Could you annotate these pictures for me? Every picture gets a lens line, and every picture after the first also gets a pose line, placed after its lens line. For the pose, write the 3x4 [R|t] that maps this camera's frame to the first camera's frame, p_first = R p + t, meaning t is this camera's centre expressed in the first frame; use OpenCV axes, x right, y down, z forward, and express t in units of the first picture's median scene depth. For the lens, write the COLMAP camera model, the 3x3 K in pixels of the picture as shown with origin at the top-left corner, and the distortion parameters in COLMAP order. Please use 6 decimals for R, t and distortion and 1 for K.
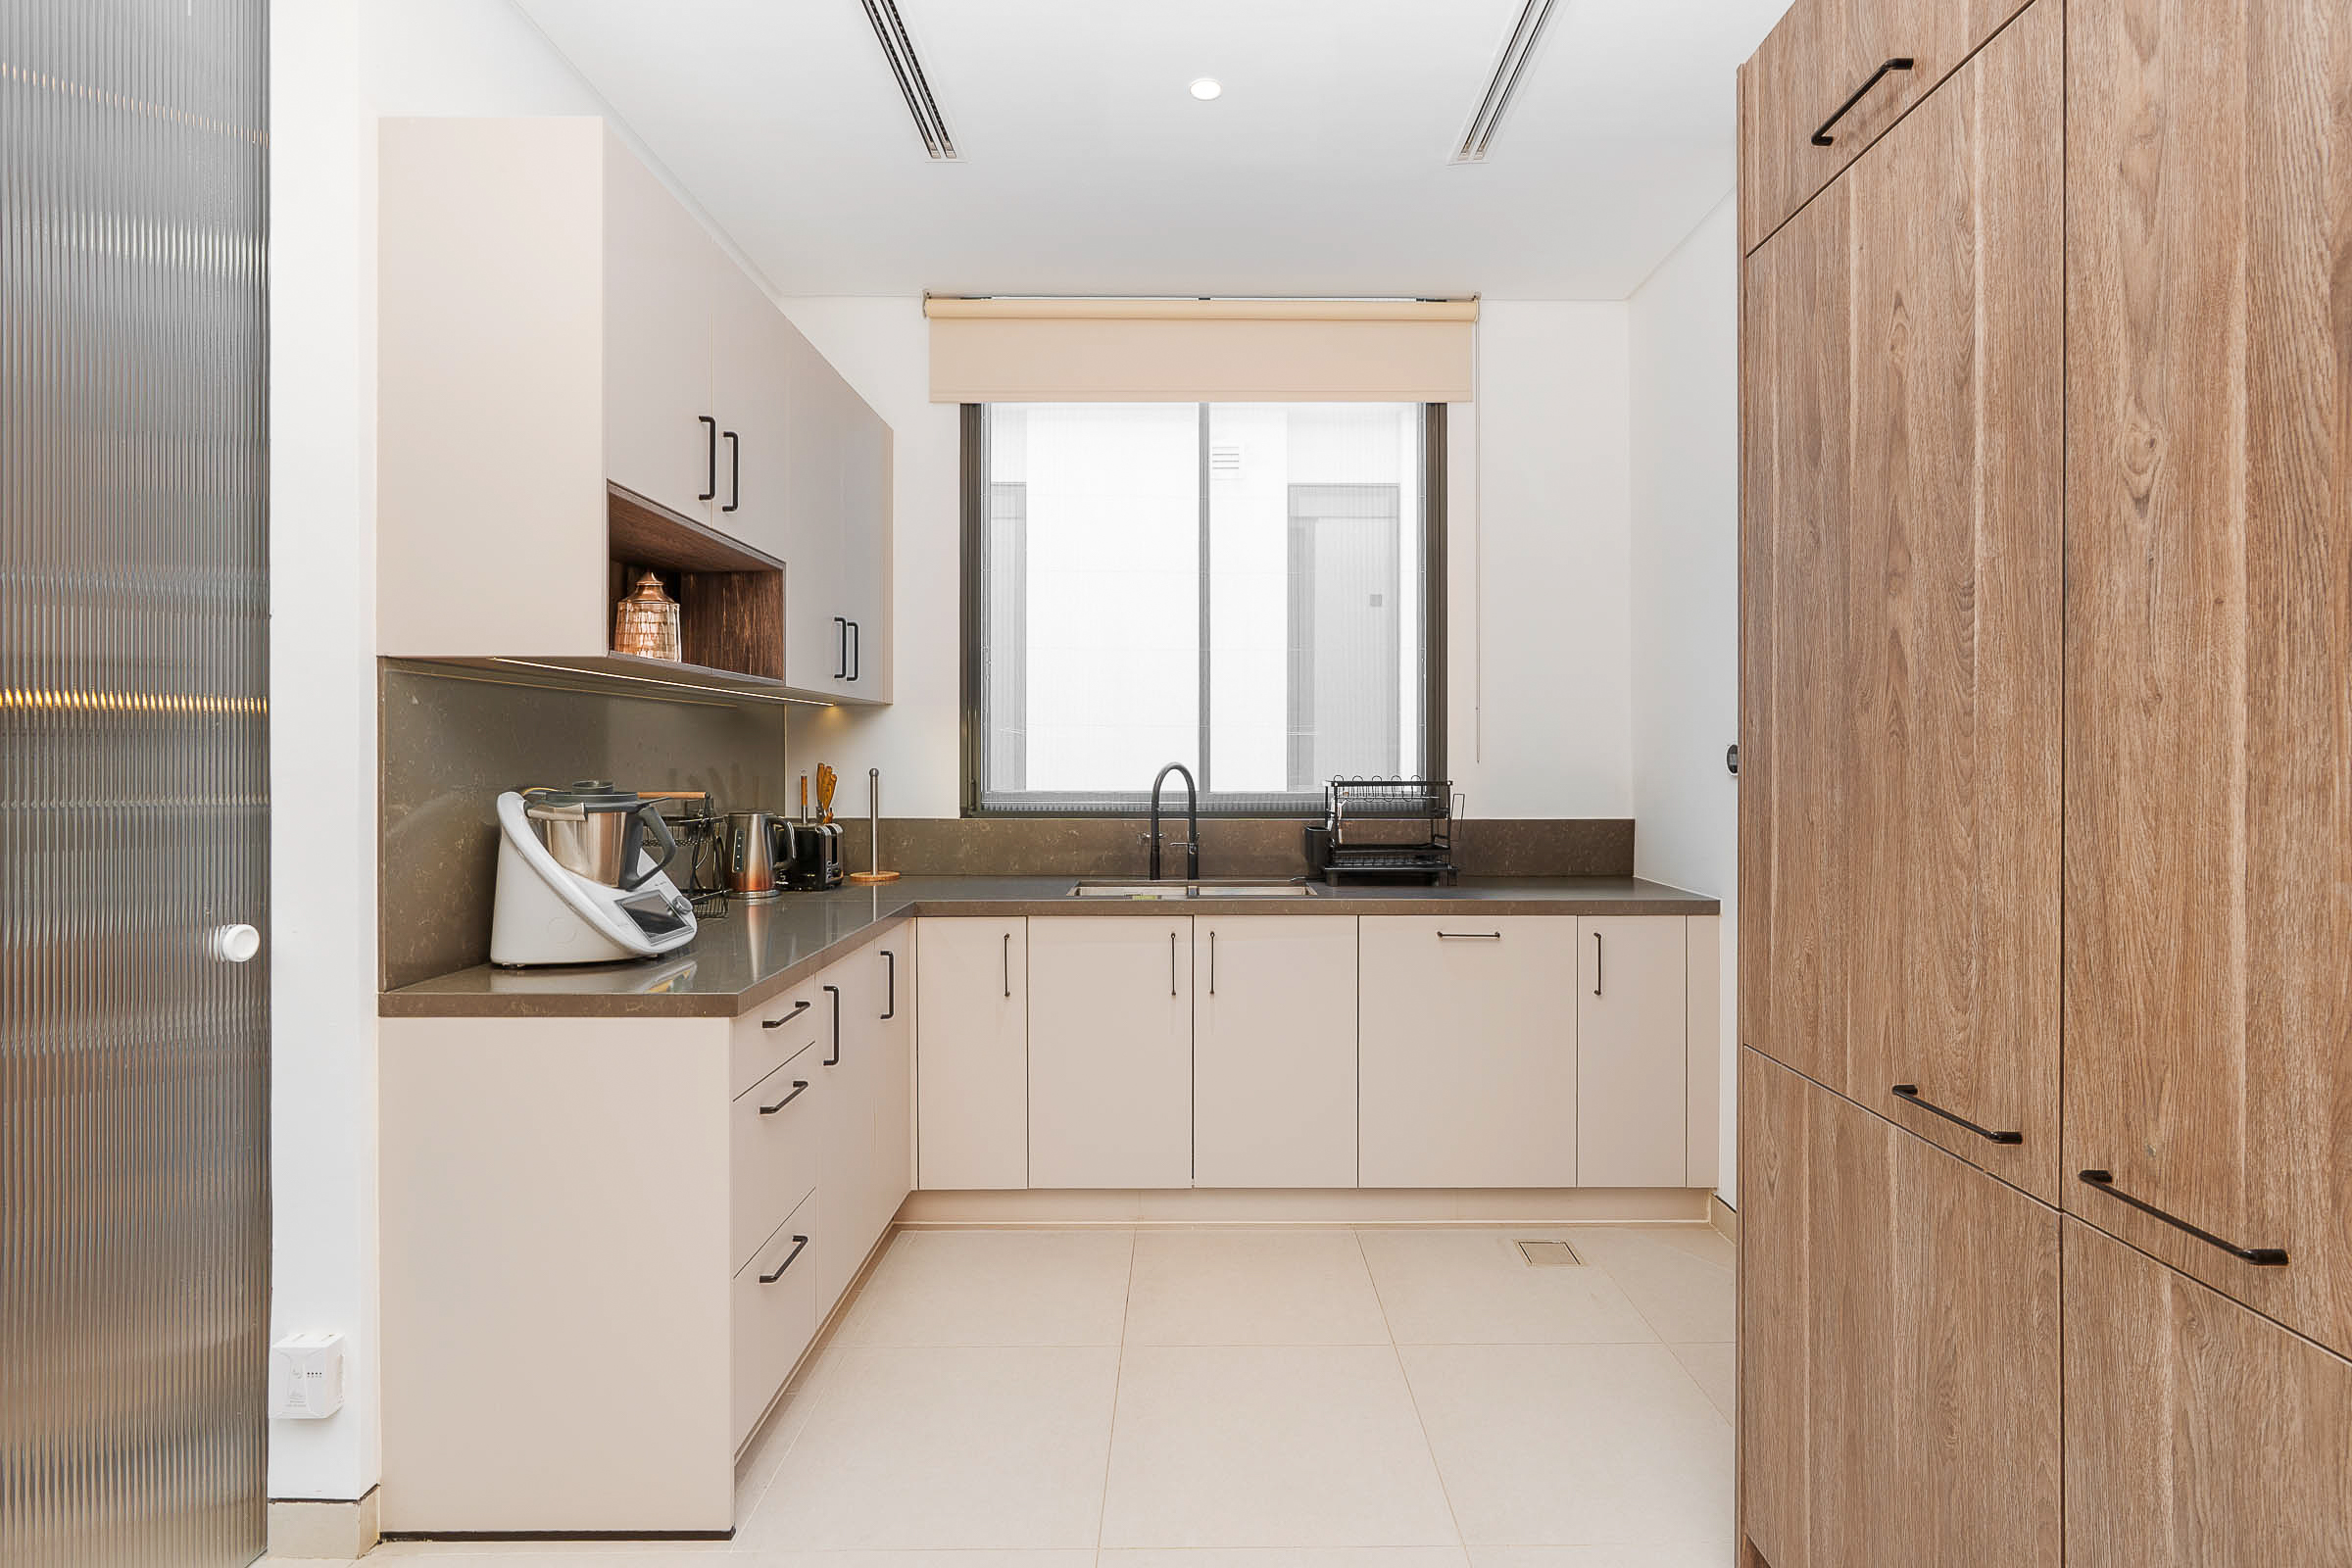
lens RADIAL K [[1063.7, 0, 1174.6], [0, 1063.7, 761.4], [0, 0, 1]] dist [-0.000527, -0.000079]
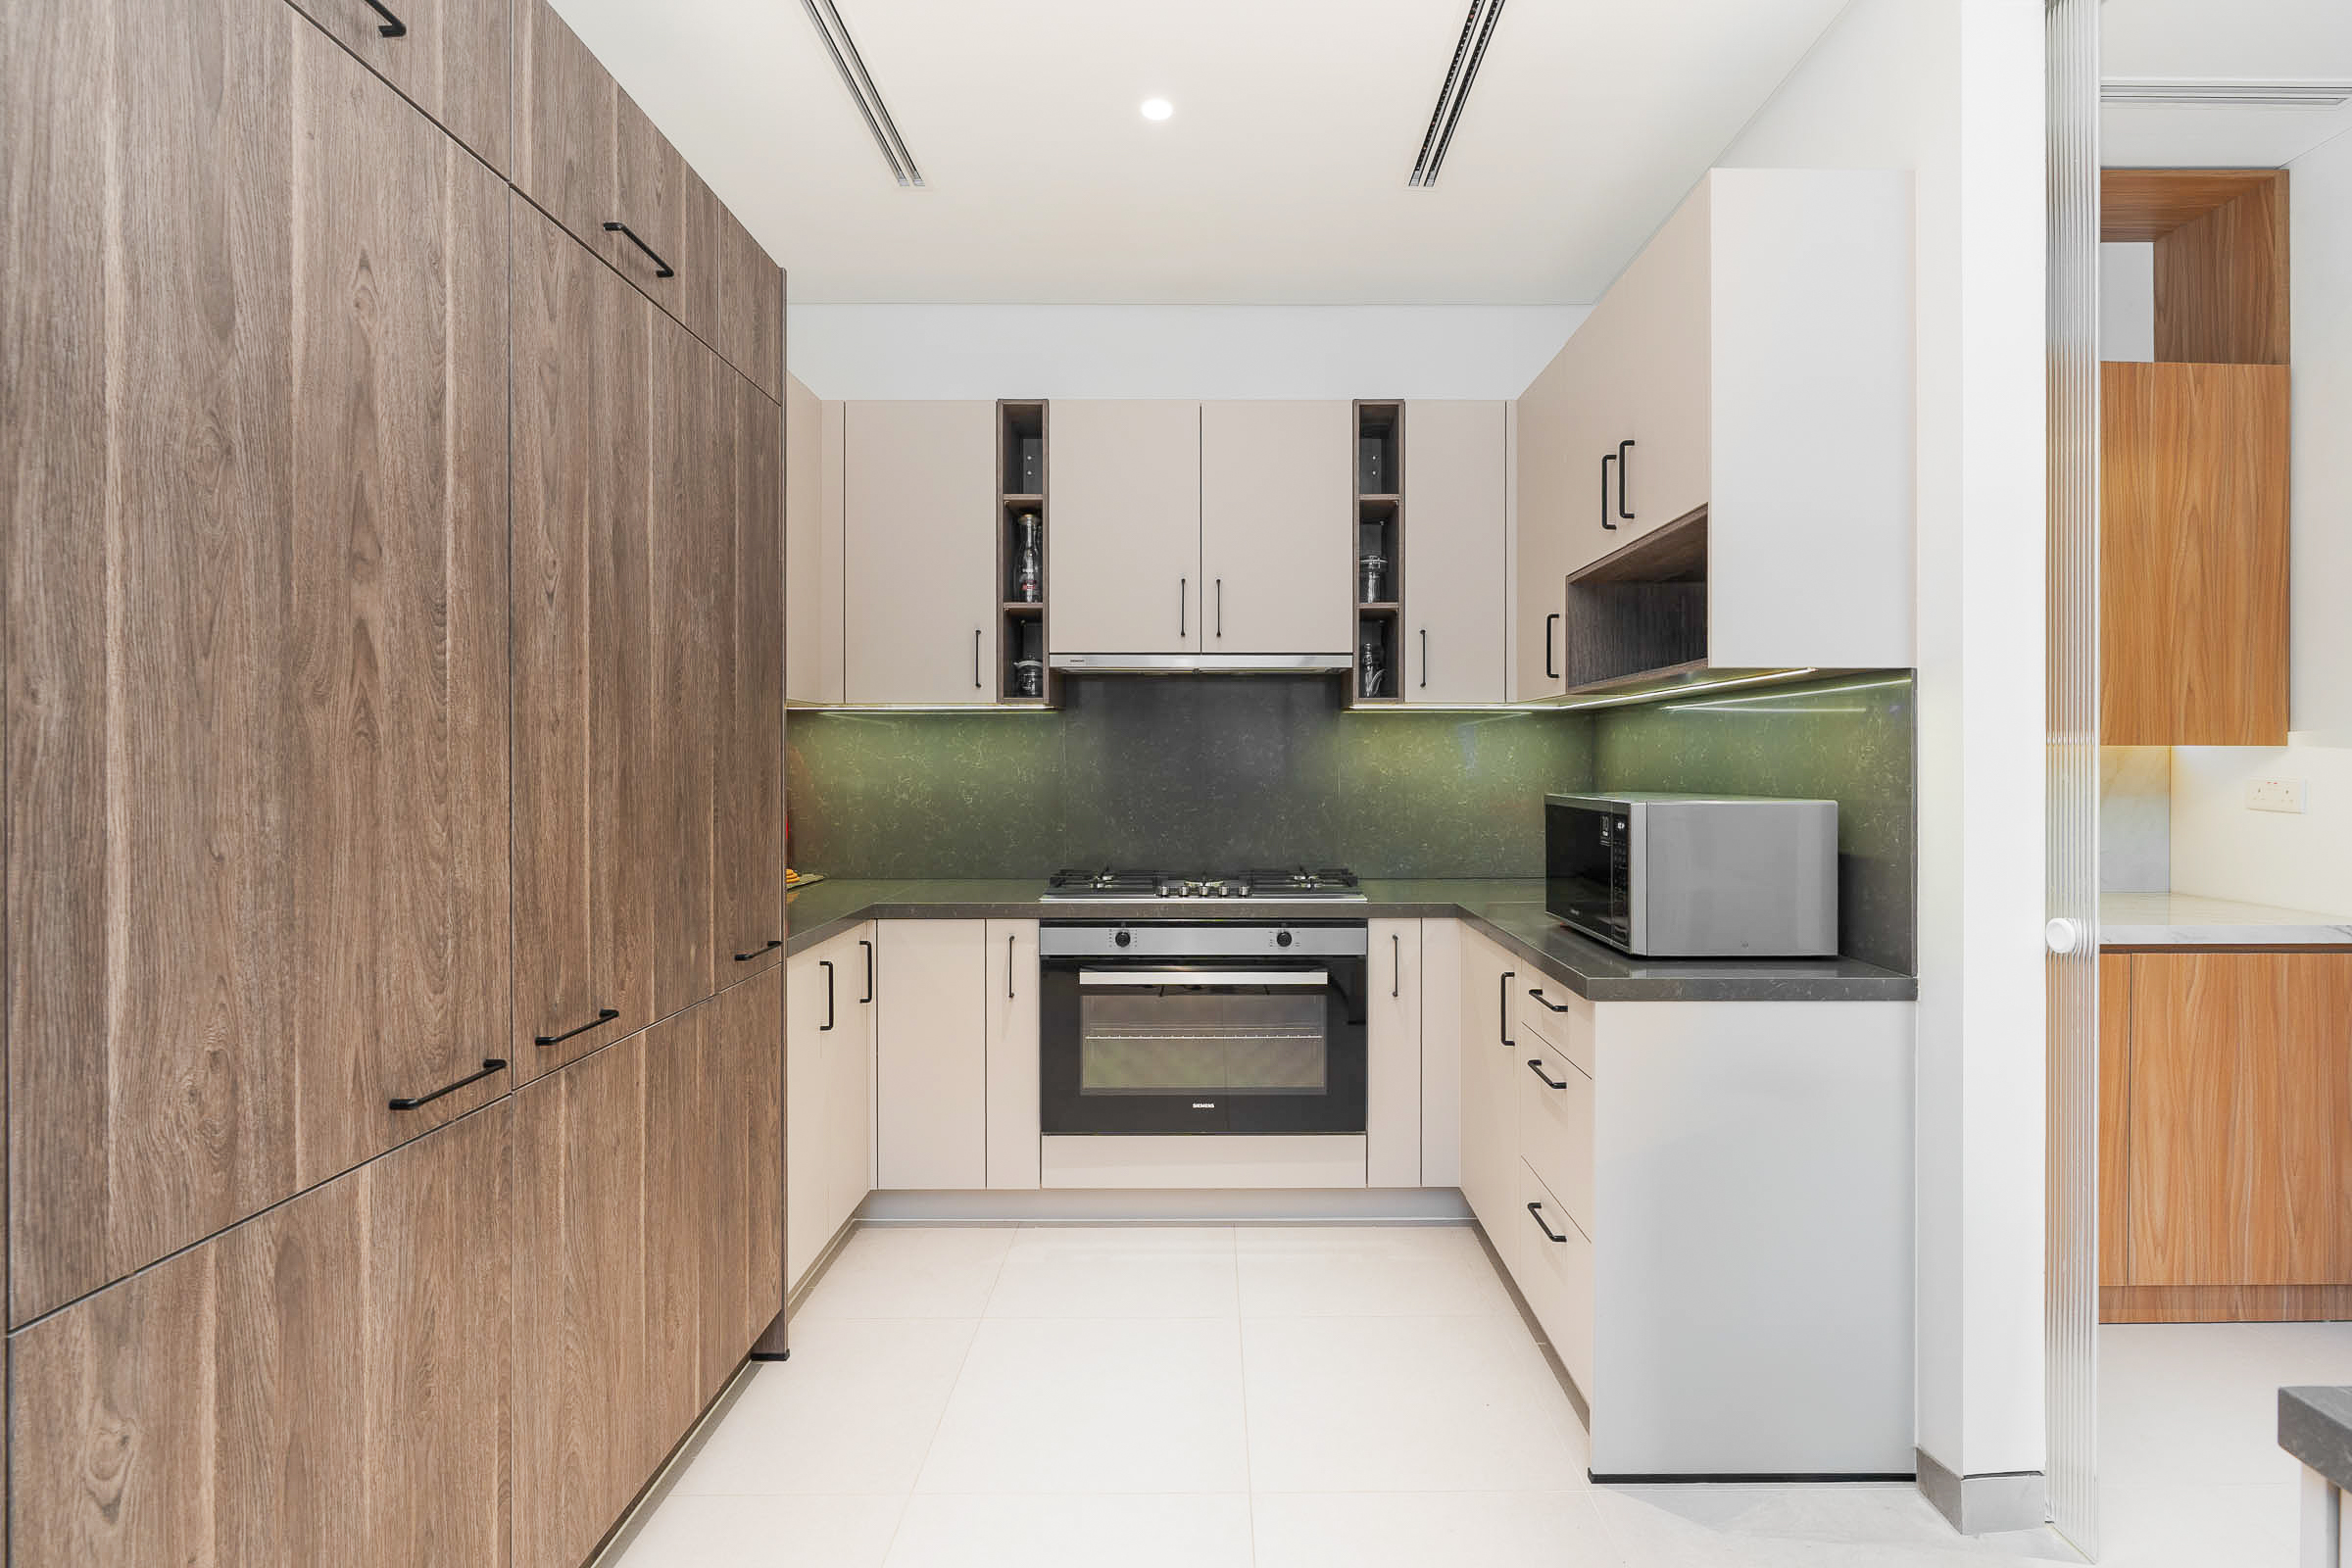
lens RADIAL K [[1063.7, 0, 1182.9], [0, 1063.7, 762.0], [0, 0, 1]] dist [-0.000527, -0.000079]
pose [[-0.999967, 0.000175, 0.008175, -0.031249], [0.000263, 0.999943, 0.010711, -0.012680], [-0.008173, 0.010713, -0.999909, 1.987266]]
